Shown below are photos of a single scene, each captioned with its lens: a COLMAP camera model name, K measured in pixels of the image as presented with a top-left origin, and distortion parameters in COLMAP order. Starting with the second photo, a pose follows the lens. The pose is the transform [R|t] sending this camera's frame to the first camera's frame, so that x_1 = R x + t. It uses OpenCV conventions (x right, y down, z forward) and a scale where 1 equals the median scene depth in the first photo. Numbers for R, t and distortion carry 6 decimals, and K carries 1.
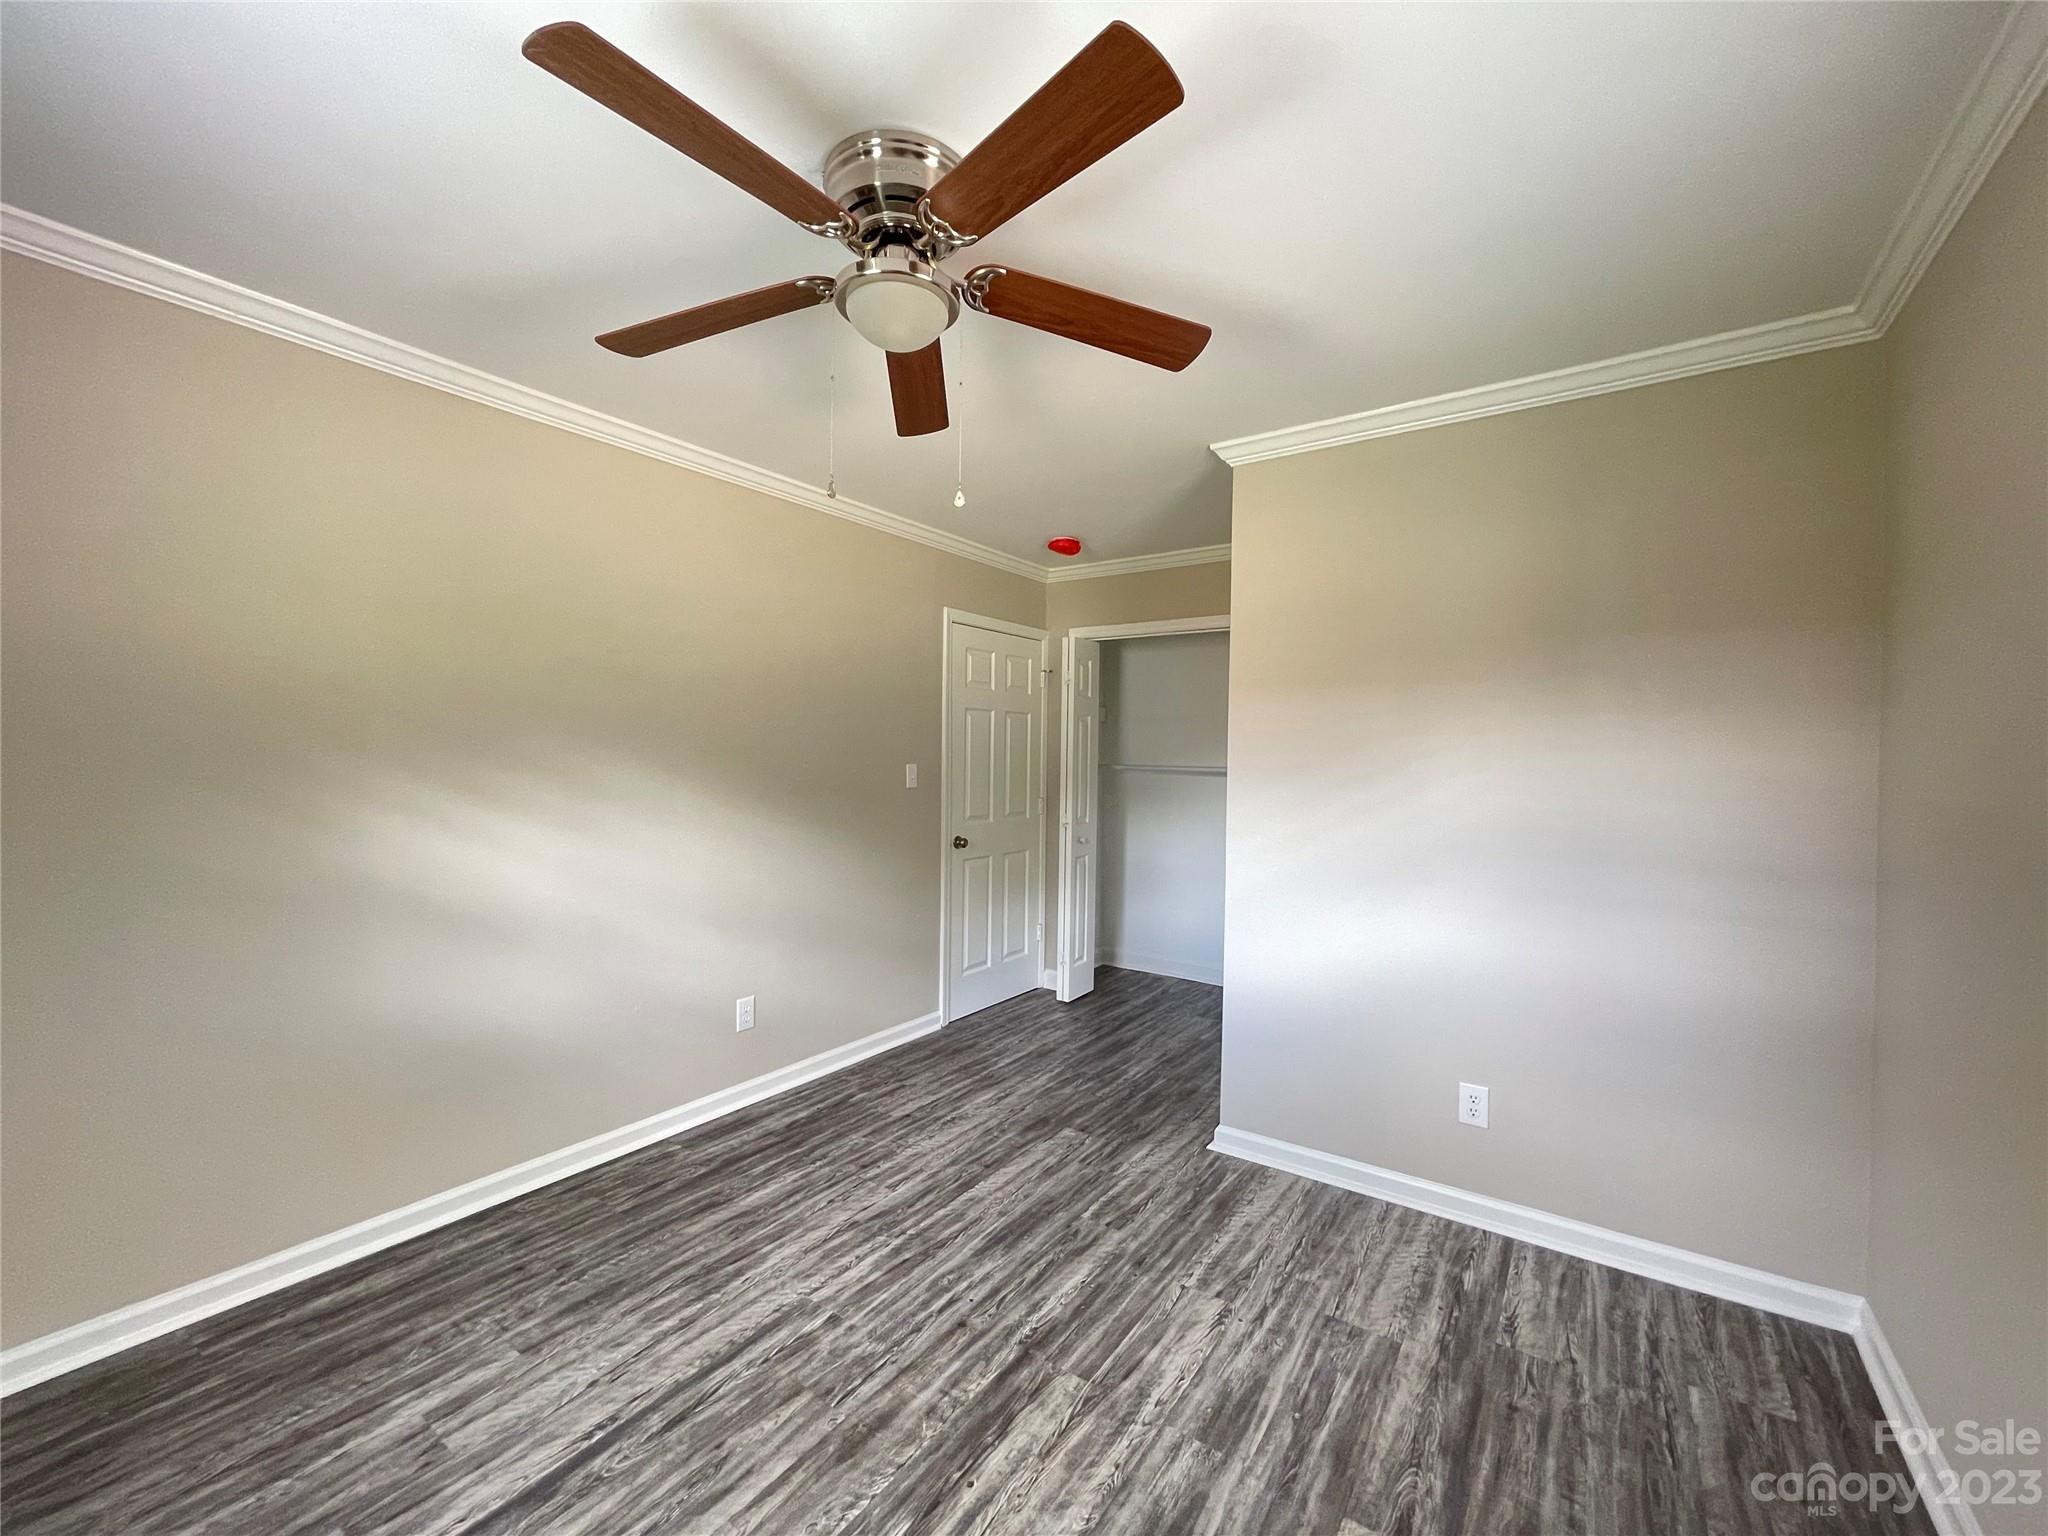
lens RADIAL K [[826.9, 0, 1008.9], [0, 826.9, 765.8], [0, 0, 1]] dist [-0.003104, -0.000339]
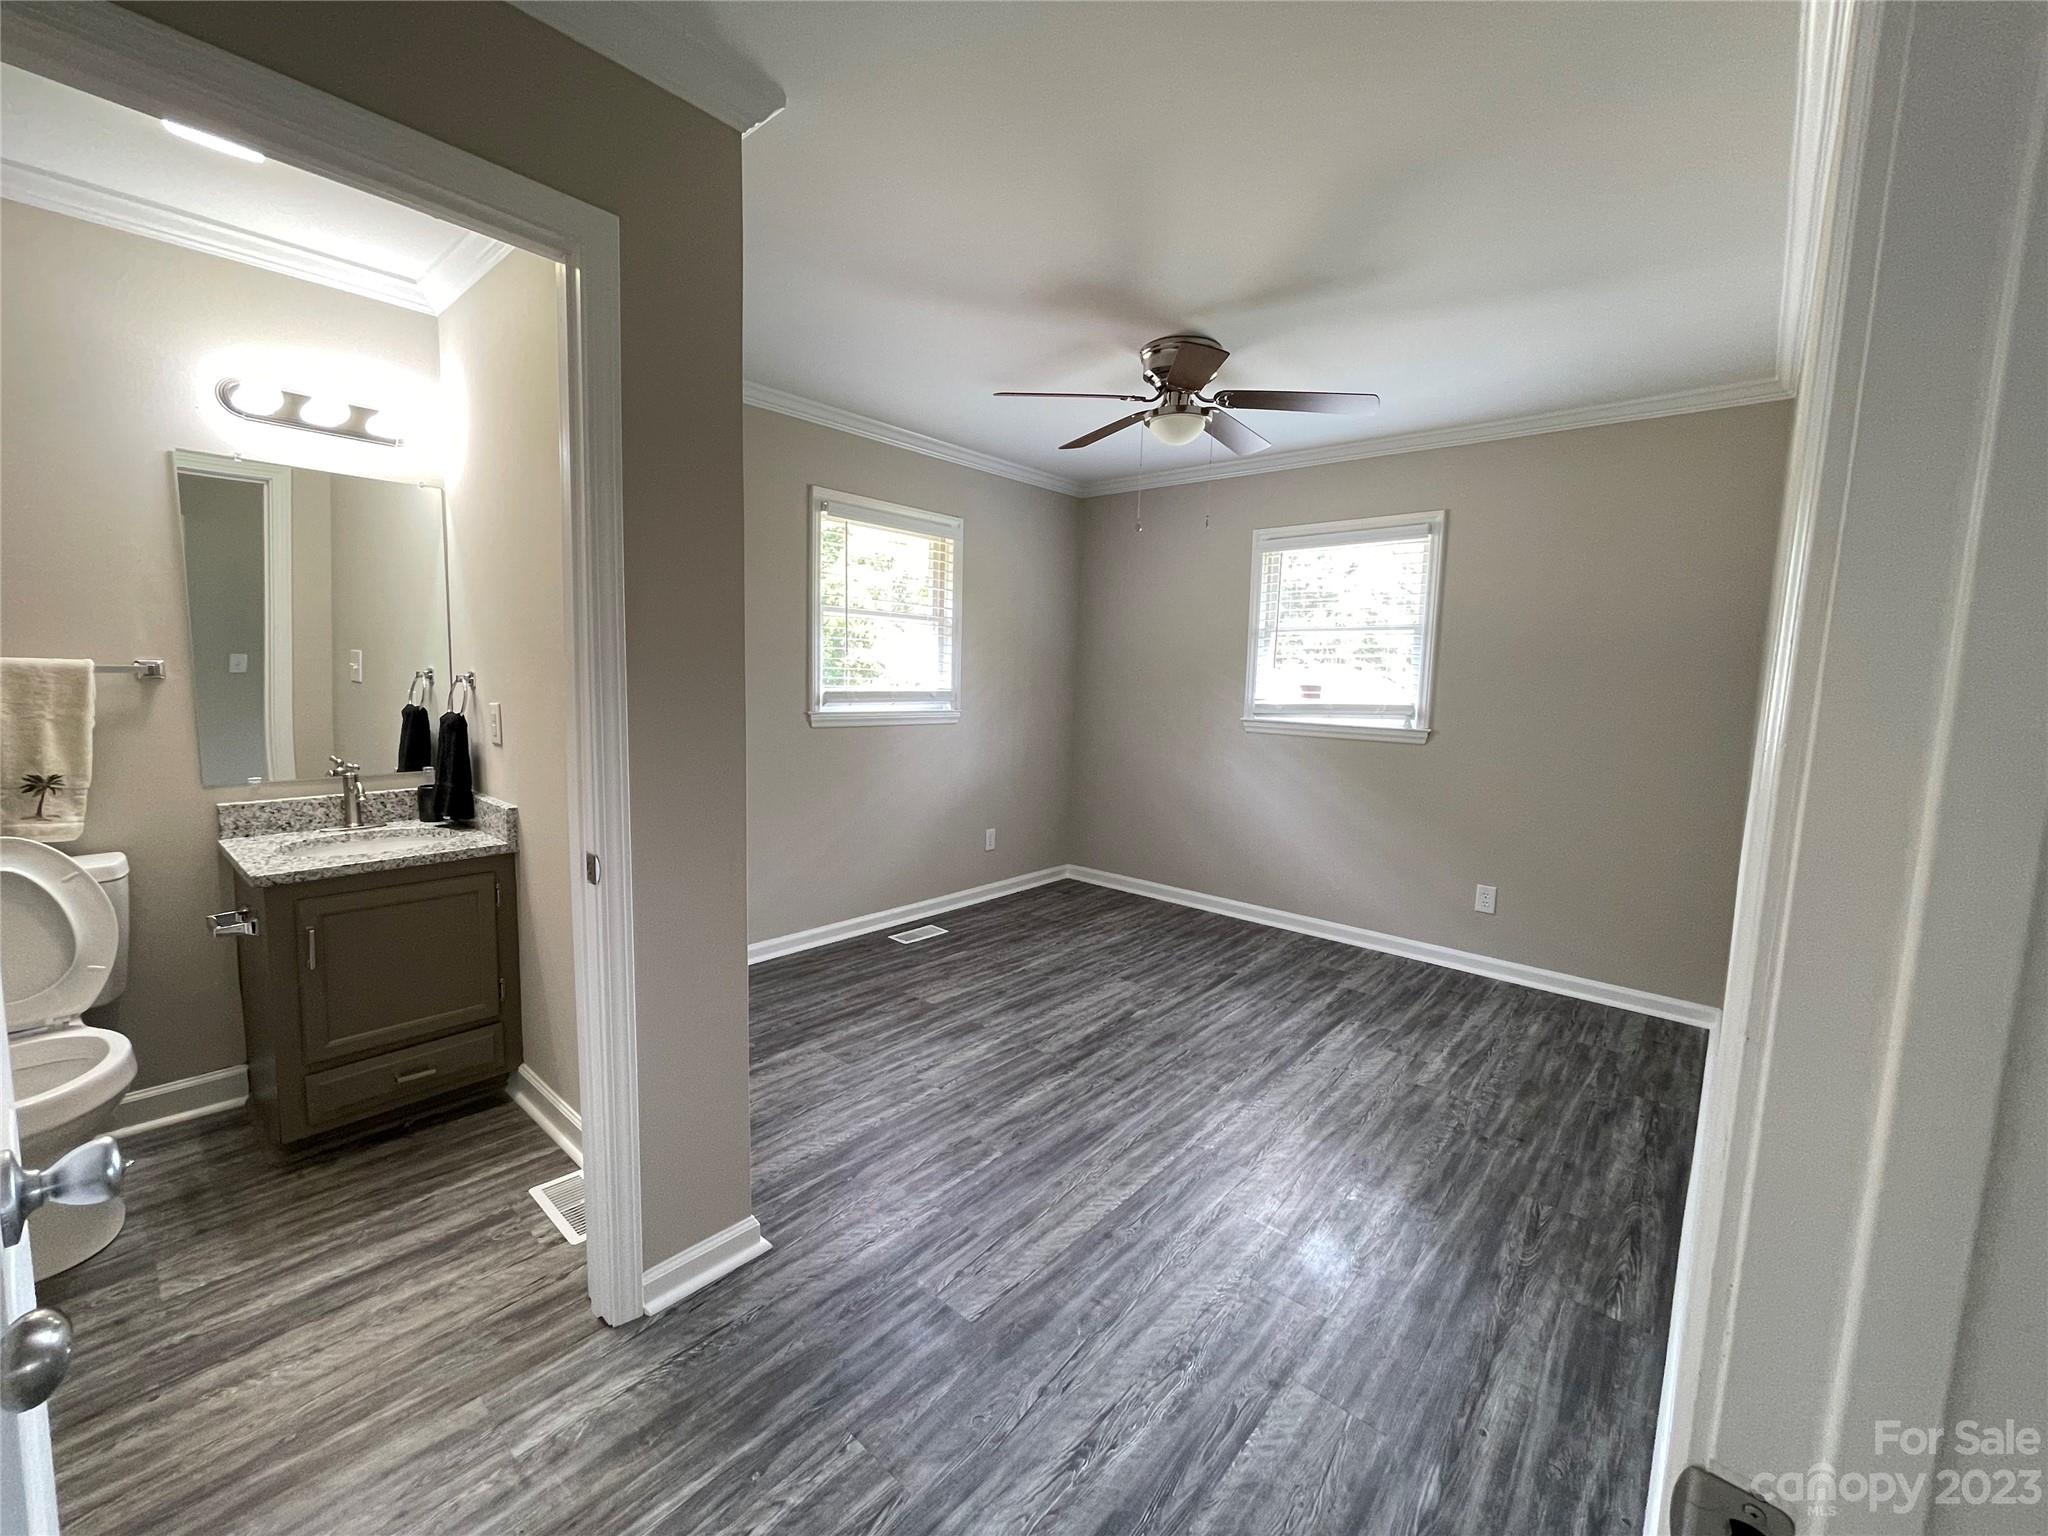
lens RADIAL K [[826.9, 0, 1018.1], [0, 826.9, 760.7], [0, 0, 1]] dist [-0.003104, -0.000339]
pose [[-0.994473, -0.051719, 0.091366, 0.009990], [-0.040258, 0.991577, 0.123102, -0.010724], [-0.096963, 0.118743, -0.988179, 2.258944]]
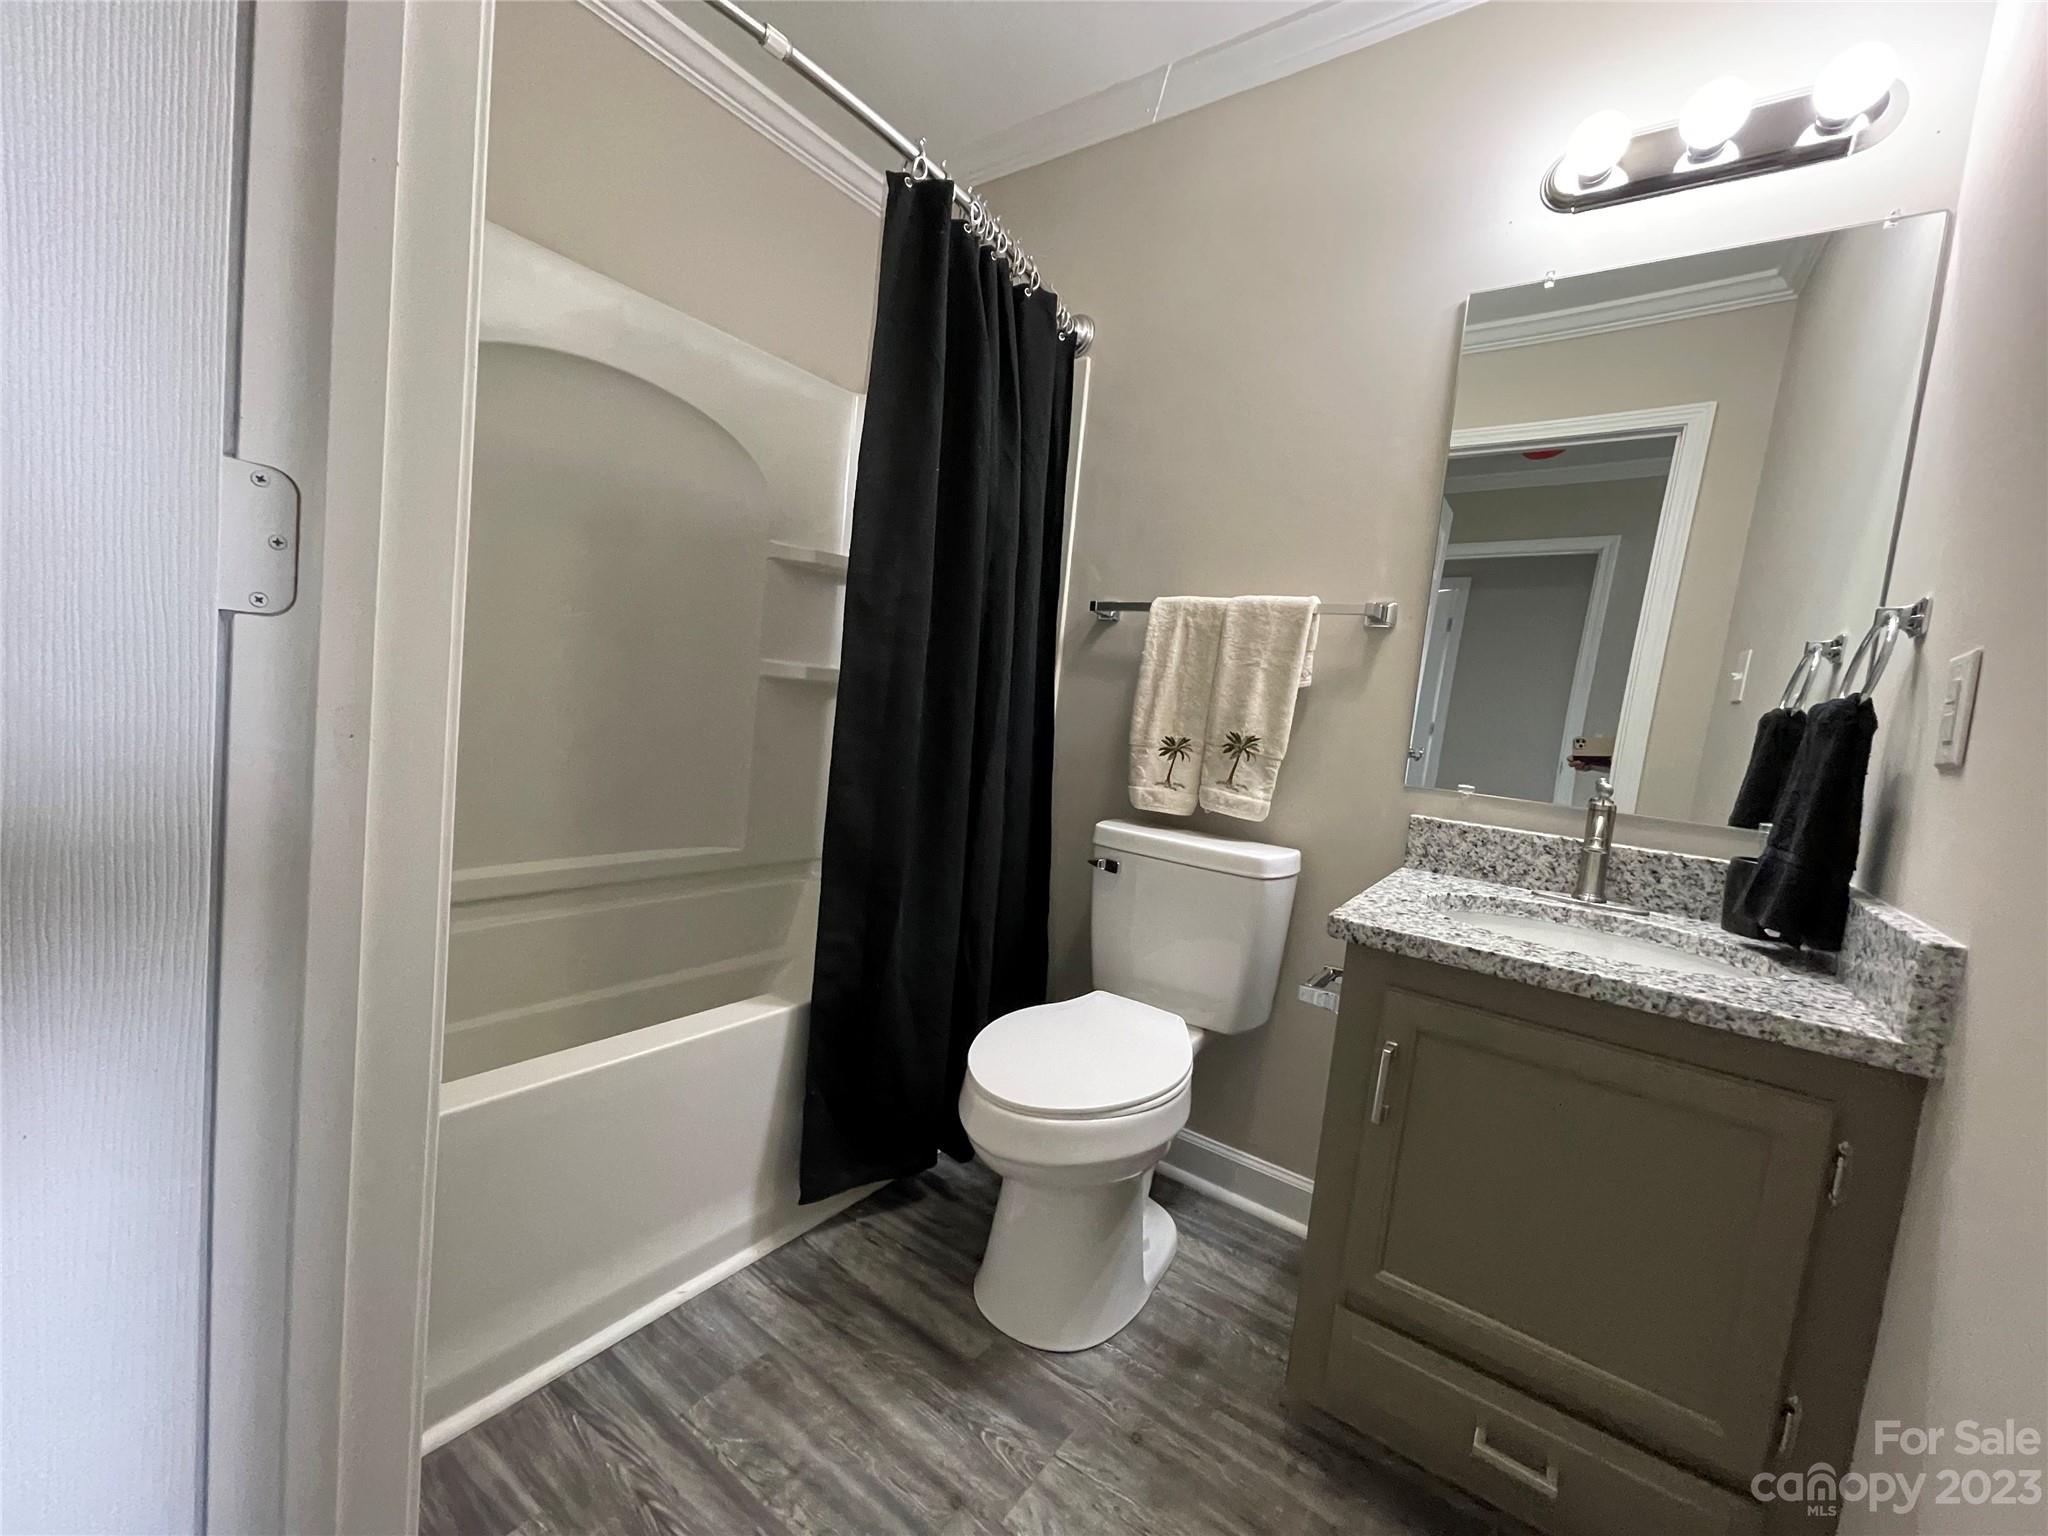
lens RADIAL K [[826.9, 0, 1011.4], [0, 826.9, 764.1], [0, 0, 1]] dist [-0.003104, -0.000339]
pose [[0.010413, -0.094544, 0.995466, 0.444293], [-0.086965, 0.991663, 0.095092, 0.145251], [-0.996157, -0.087561, 0.002104, 1.625527]]
